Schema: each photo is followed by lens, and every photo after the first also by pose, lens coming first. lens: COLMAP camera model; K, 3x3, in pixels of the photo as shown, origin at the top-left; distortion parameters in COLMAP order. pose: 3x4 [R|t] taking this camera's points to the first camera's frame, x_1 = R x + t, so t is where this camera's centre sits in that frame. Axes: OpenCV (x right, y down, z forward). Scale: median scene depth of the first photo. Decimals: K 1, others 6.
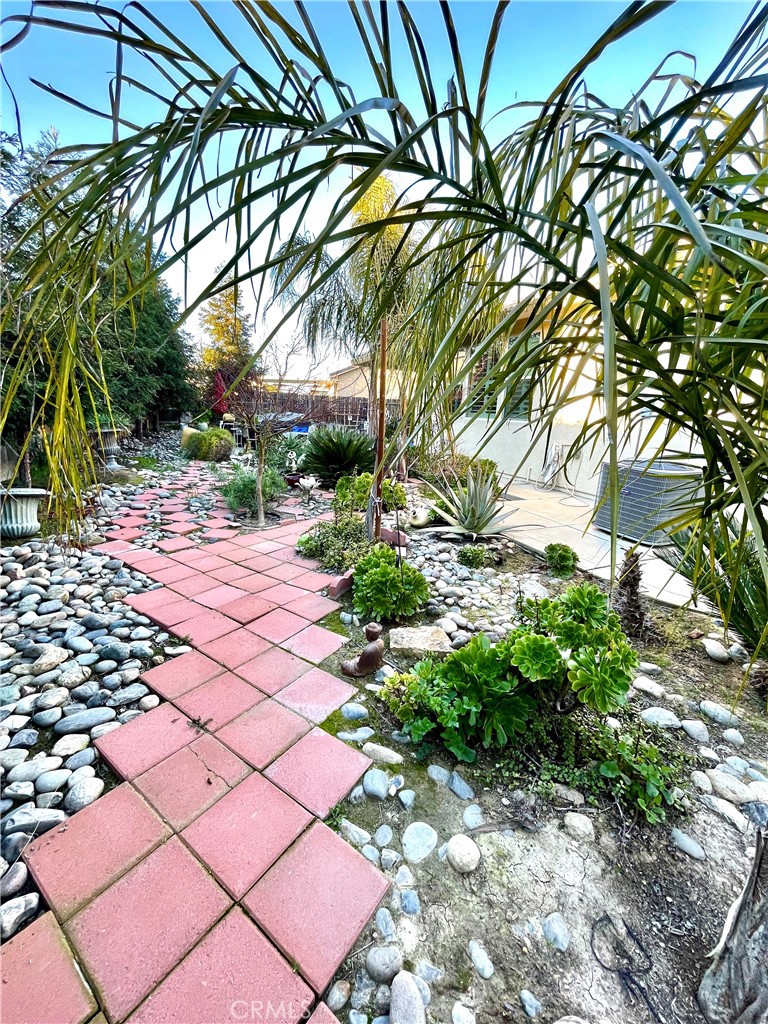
lens RADIAL K [[414.9, 0, 377.7], [0, 414.9, 510.8], [0, 0, 1]] dist [0.000578, -0.000451]
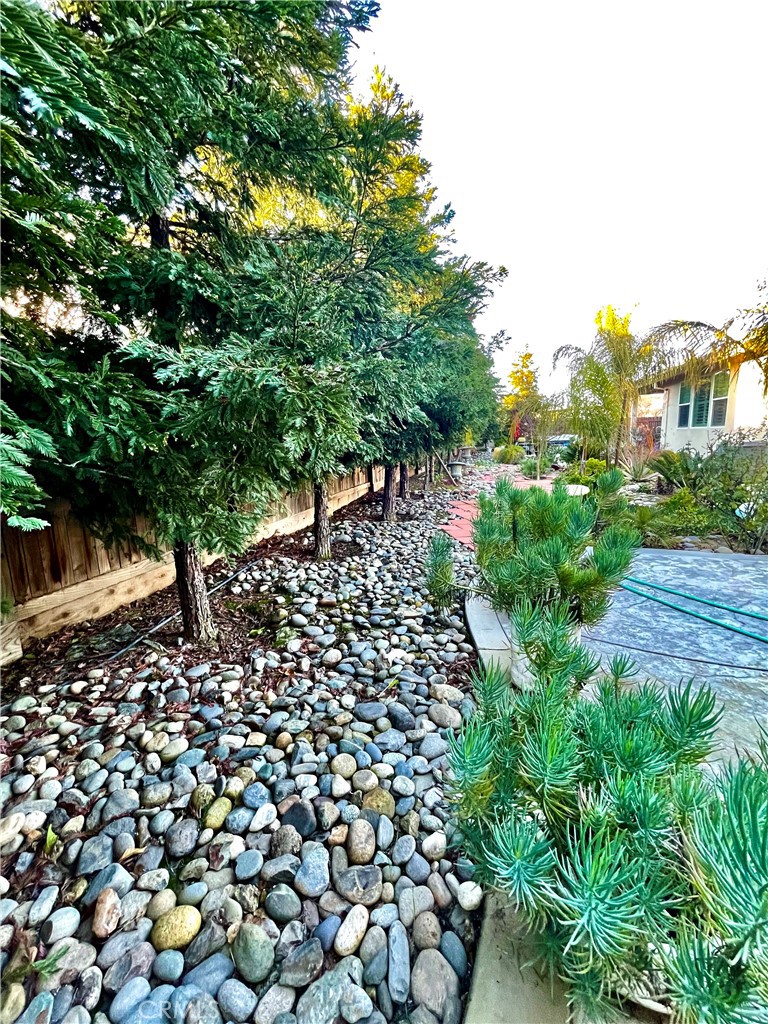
lens RADIAL K [[414.9, 0, 384.9], [0, 414.9, 512.8], [0, 0, 1]] dist [0.000578, -0.000451]
pose [[0.805817, 0.040551, -0.590774, 0.559223], [-0.076468, 0.996425, -0.035908, 0.491386], [0.587206, 0.074110, 0.806038, -1.853511]]
